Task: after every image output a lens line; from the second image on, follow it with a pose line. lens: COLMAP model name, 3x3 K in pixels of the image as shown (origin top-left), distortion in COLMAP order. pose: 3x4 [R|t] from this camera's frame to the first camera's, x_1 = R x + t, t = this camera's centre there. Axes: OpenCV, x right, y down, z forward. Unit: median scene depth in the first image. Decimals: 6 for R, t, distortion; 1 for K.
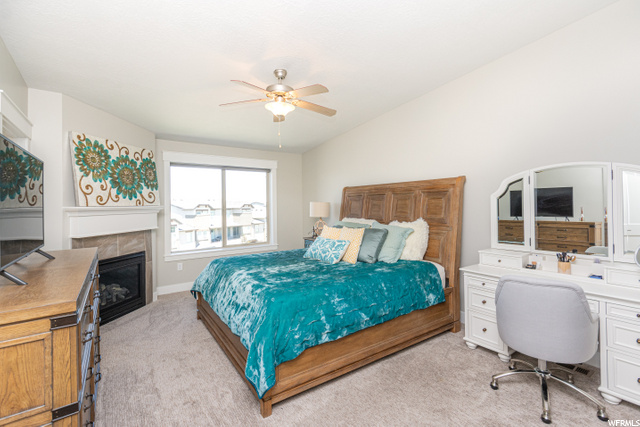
lens RADIAL K [[296.9, 0, 319.4], [0, 296.9, 206.7], [0, 0, 1]] dist [0.000184, 0.000009]
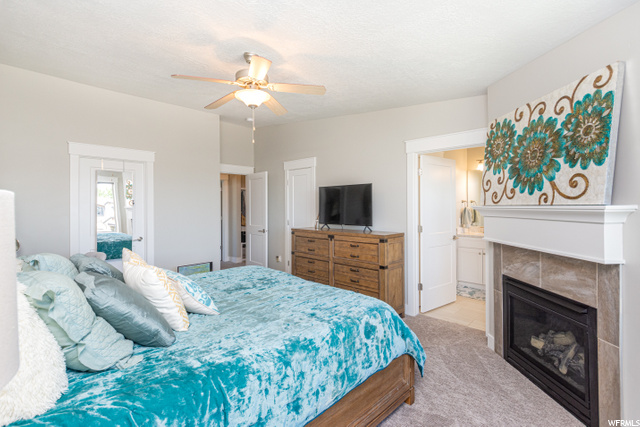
lens RADIAL K [[296.9, 0, 319.4], [0, 296.9, 206.7], [0, 0, 1]] dist [0.000184, 0.000009]
pose [[-0.984480, 0.016629, -0.174706, -0.130747], [0.014716, 0.999817, 0.012239, -0.012650], [0.174878, 0.009478, -0.984545, 1.500024]]
